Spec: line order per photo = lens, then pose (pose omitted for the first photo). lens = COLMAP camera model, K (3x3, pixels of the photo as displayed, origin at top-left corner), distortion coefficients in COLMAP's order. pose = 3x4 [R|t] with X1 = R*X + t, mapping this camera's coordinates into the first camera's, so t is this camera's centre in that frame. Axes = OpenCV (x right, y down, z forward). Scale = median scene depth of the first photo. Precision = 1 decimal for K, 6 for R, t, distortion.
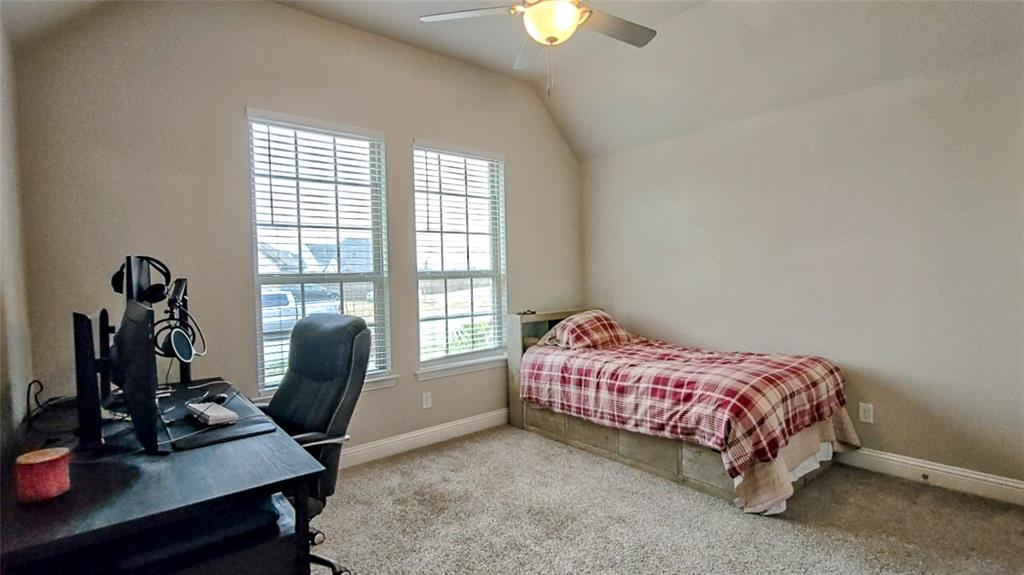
lens RADIAL K [[462.8, 0, 511.6], [0, 462.8, 284.3], [0, 0, 1]] dist [-0.000651, 0.000586]
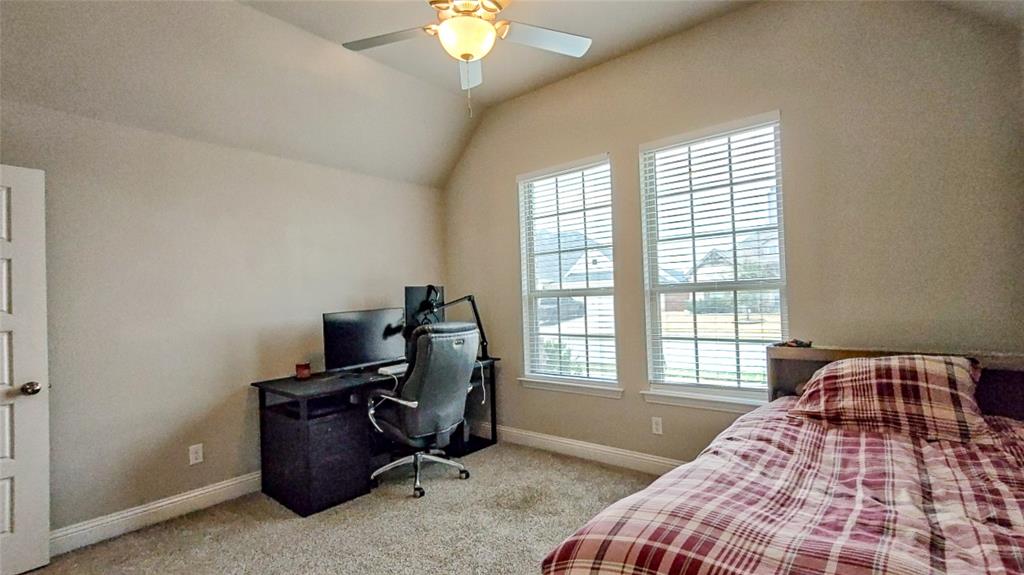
lens RADIAL K [[462.8, 0, 511.8], [0, 462.8, 291.8], [0, 0, 1]] dist [-0.000651, 0.000586]
pose [[0.174684, 0.005368, -0.984610, 0.625612], [0.022214, 0.999709, 0.009392, -0.027176], [0.984374, -0.023513, 0.174513, 0.526413]]
